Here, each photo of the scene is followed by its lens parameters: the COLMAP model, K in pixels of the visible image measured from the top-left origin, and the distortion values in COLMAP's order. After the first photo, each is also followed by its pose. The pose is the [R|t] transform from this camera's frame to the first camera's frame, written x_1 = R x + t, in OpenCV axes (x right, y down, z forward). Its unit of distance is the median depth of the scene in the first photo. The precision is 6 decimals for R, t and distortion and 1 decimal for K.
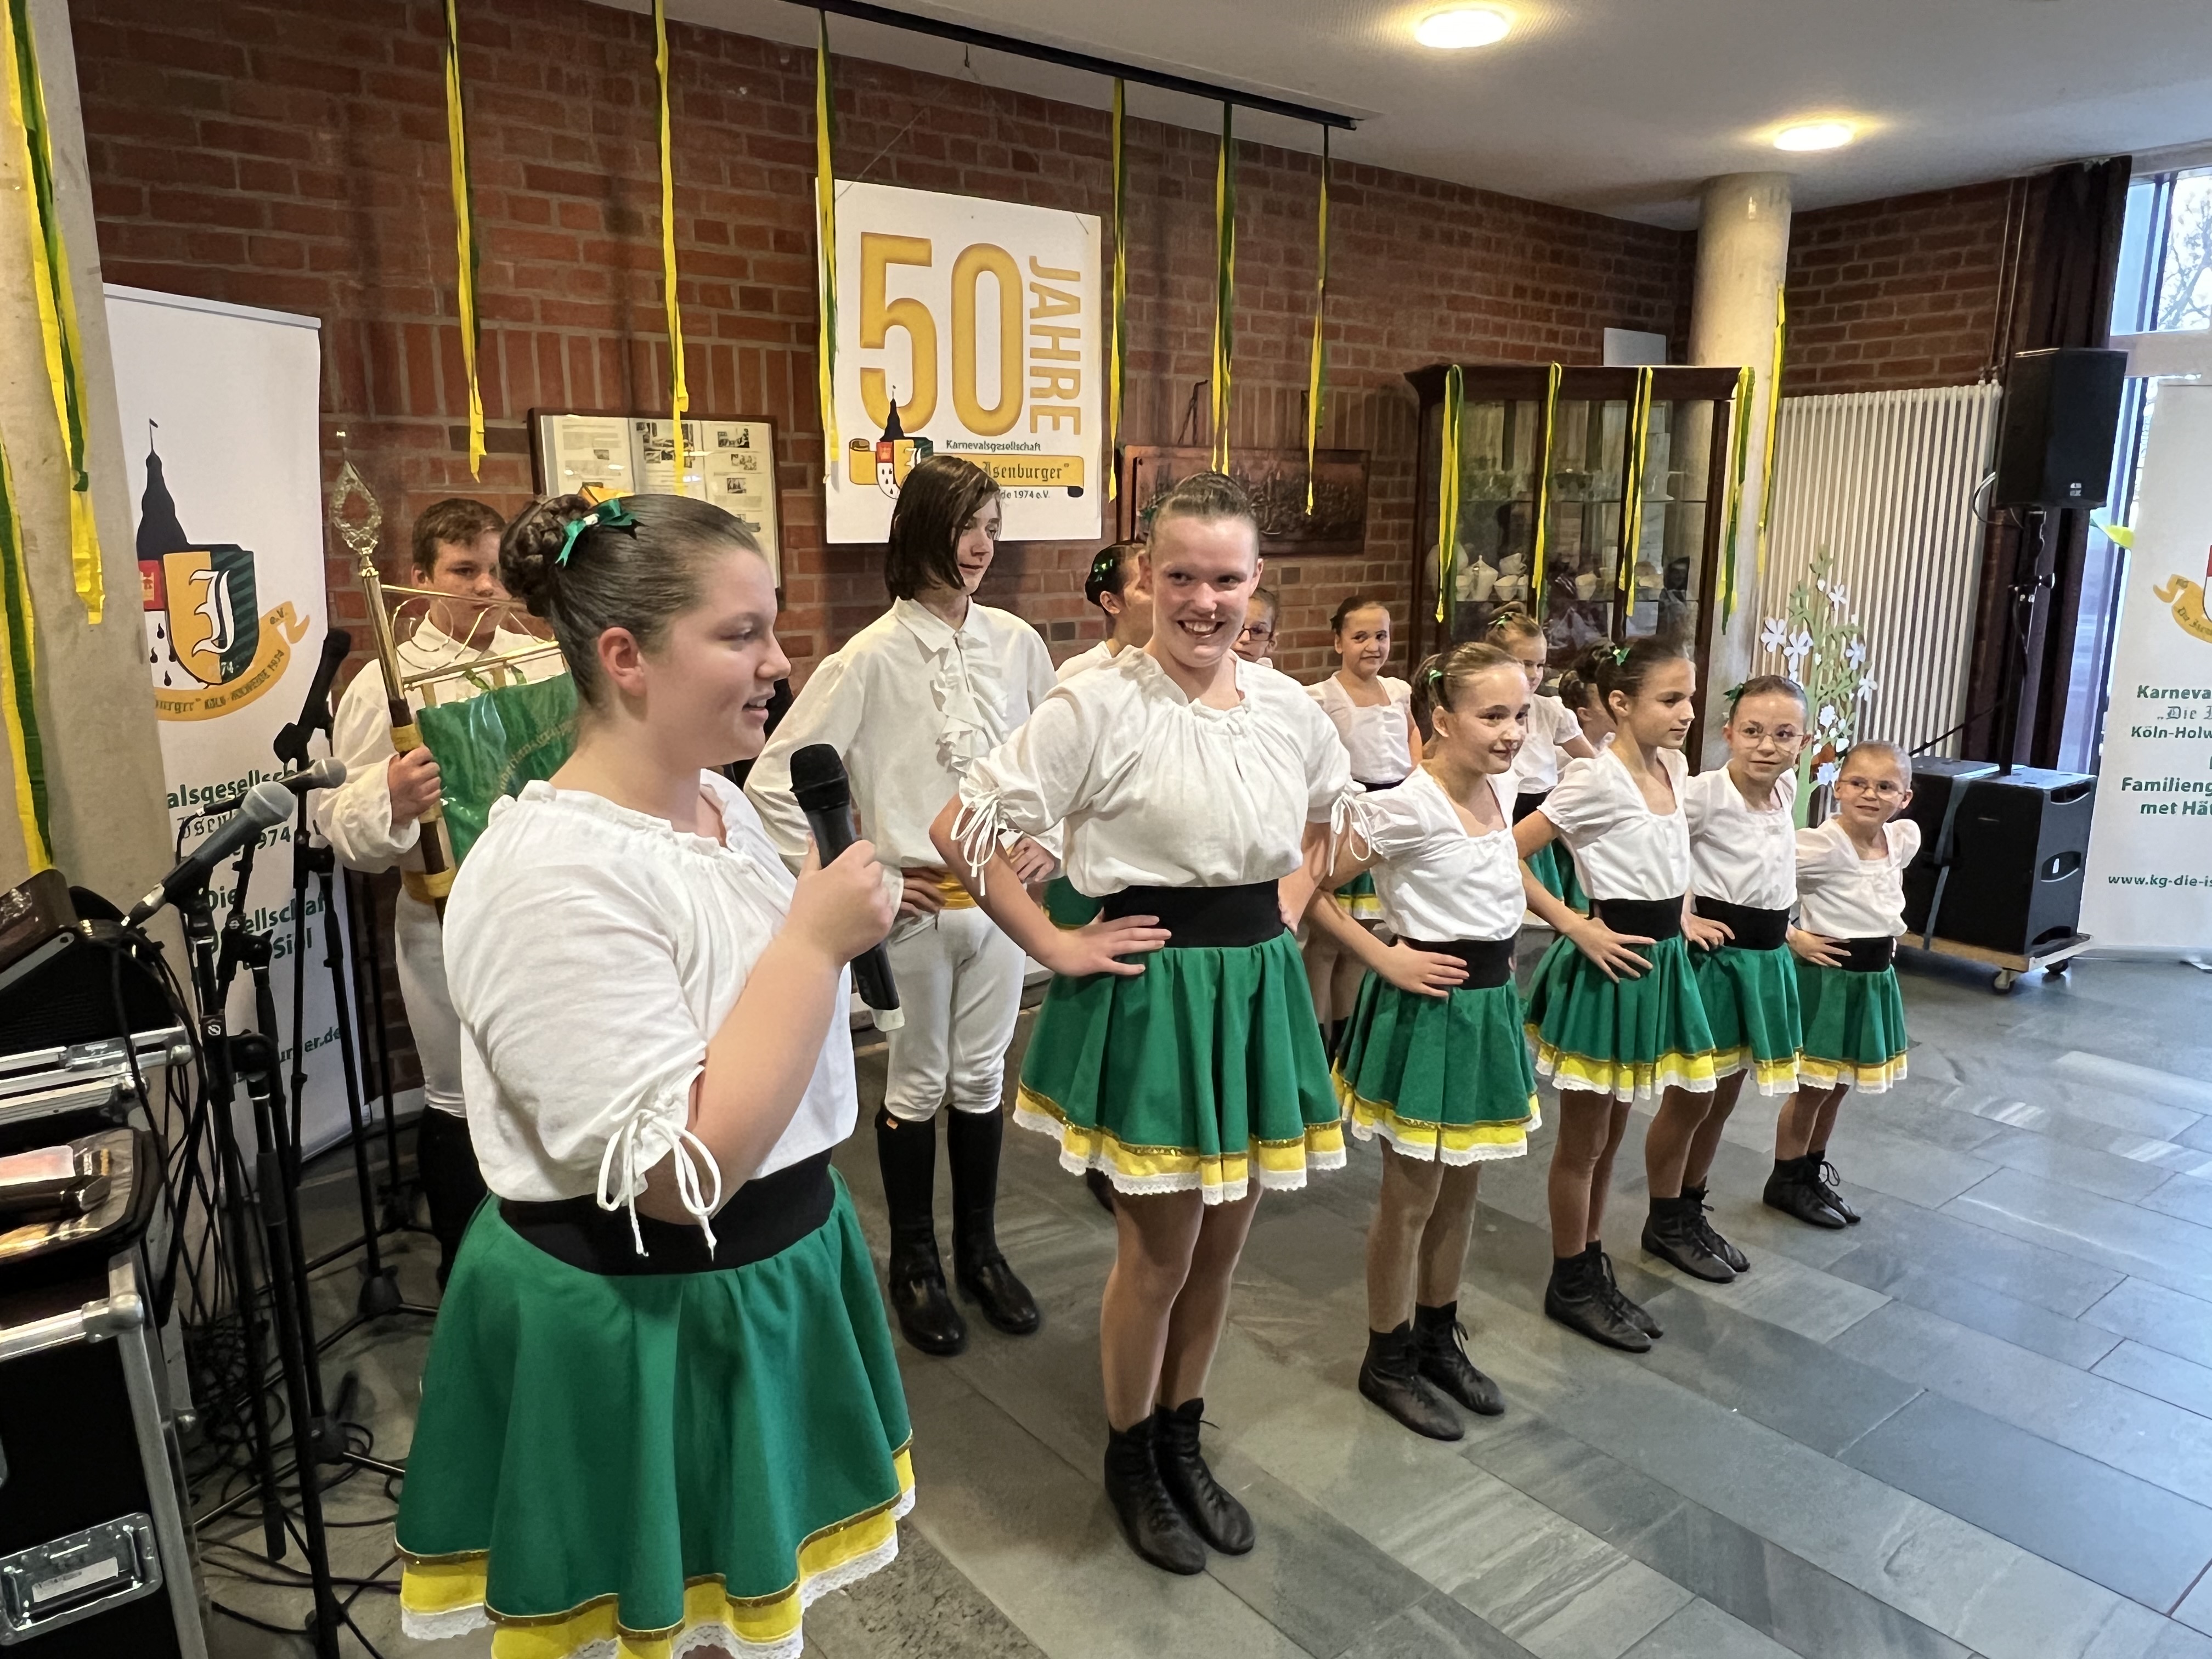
lens RADIAL K [[1487.6, 0, 1092.0], [0, 1487.6, 832.3], [0, 0, 1]] dist [0.003136, -0.004108]
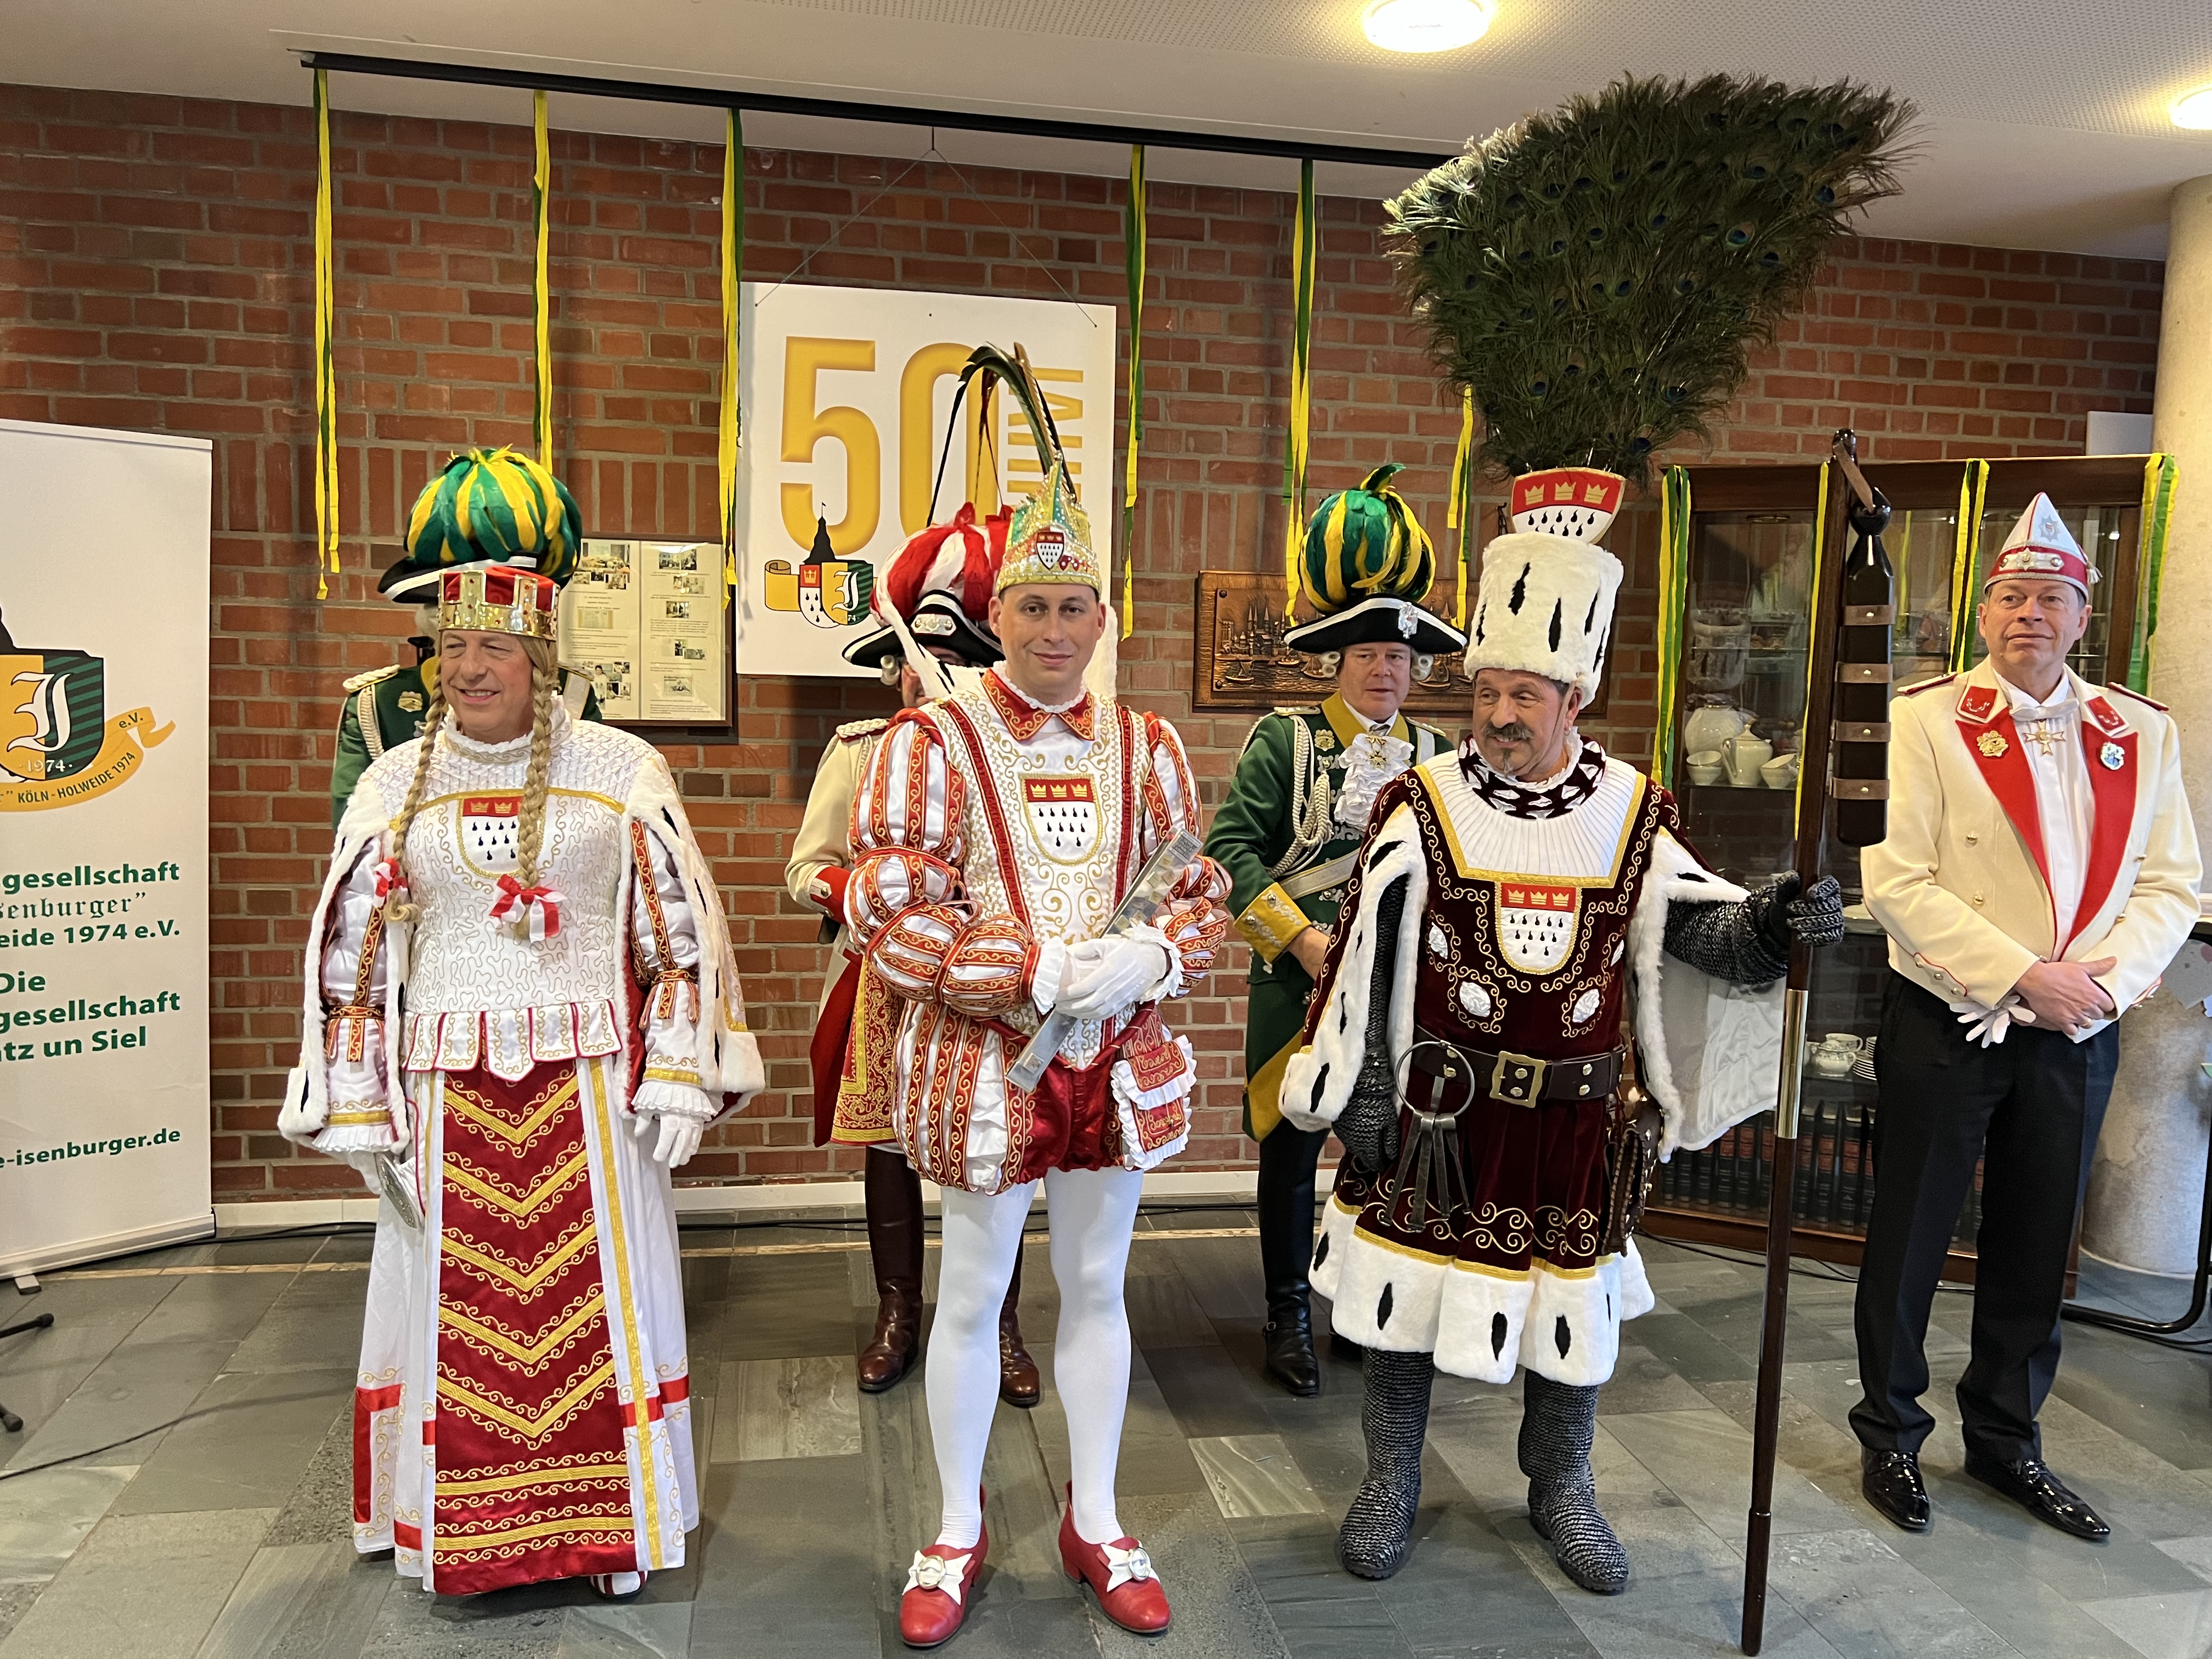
lens RADIAL K [[1642.0, 0, 1114.4], [0, 1642.0, 825.7], [0, 0, 1]] dist [0.066313, -0.079714]
pose [[0.889511, 0.072219, -0.451171, 0.445330], [-0.121939, 0.989138, -0.082079, -0.044205], [0.440343, 0.128025, 0.888655, 0.202559]]
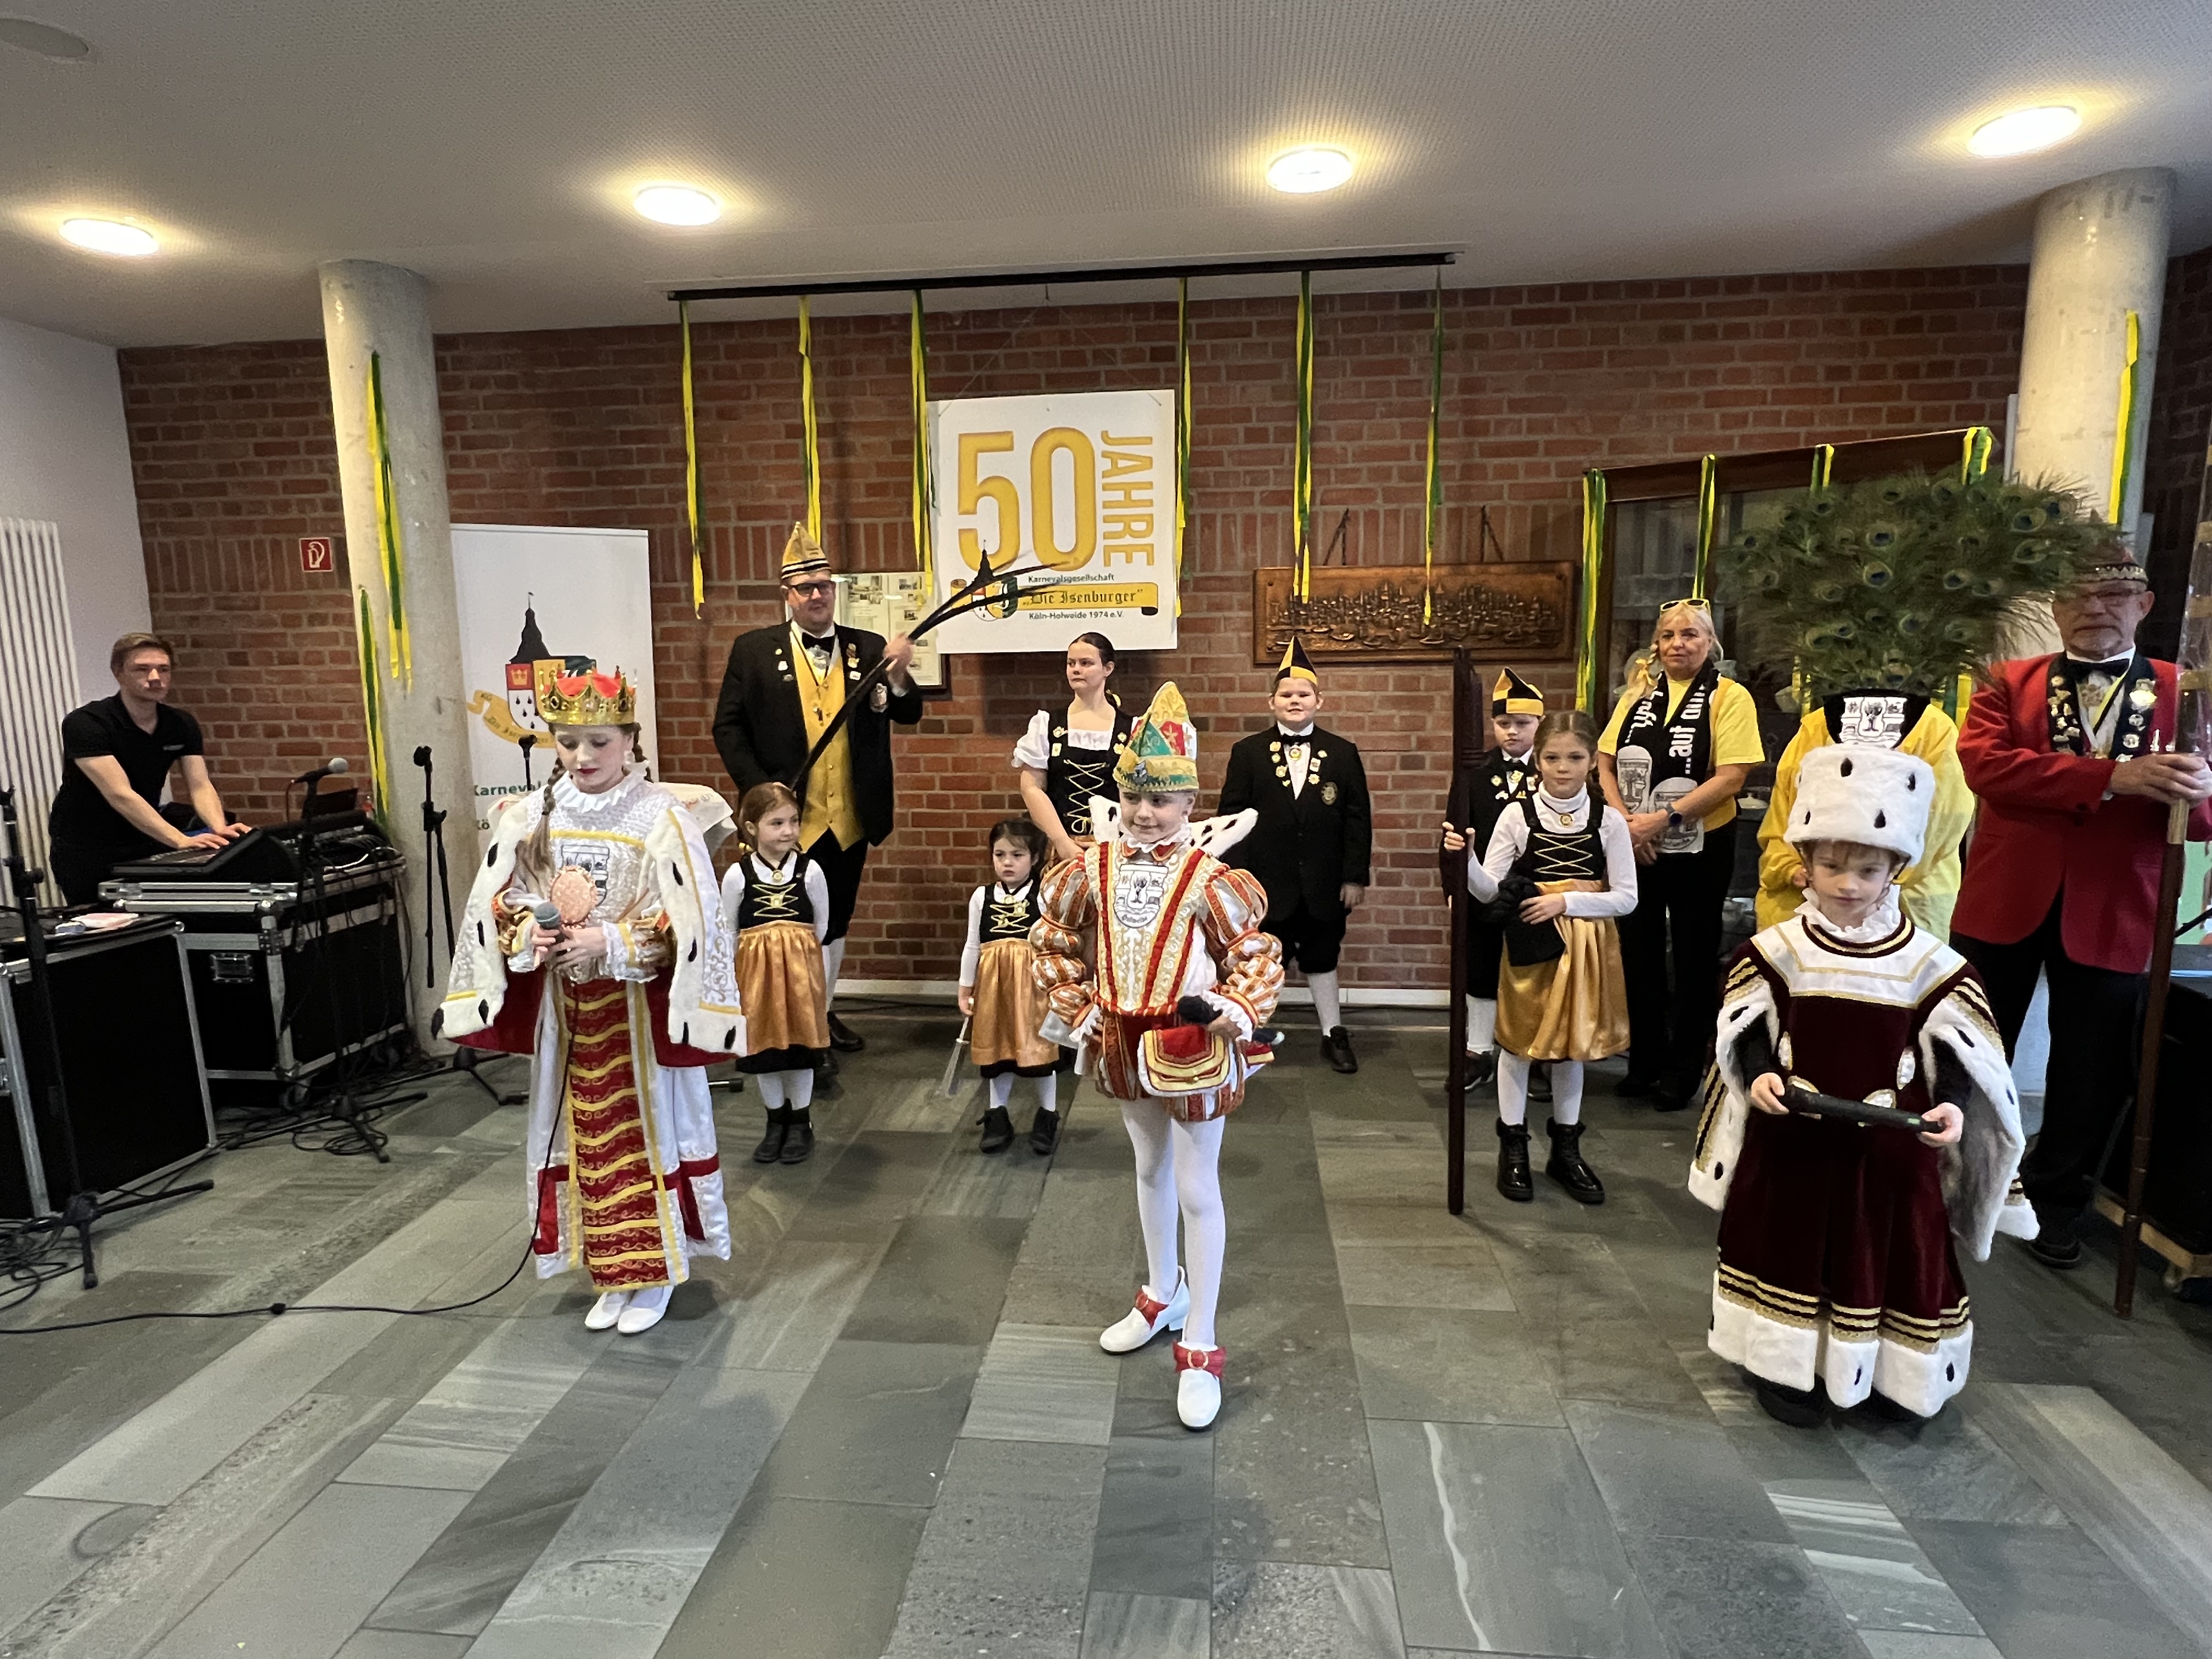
lens RADIAL K [[1174.1, 0, 1106.0], [0, 1174.1, 829.5], [0, 0, 1]] dist [-0.002405, -0.000633]
pose [[0.723524, 0.093786, -0.683898, 0.659002], [-0.127636, 0.991821, 0.000982, -0.045571], [0.678396, 0.086580, 0.729577, 0.282181]]
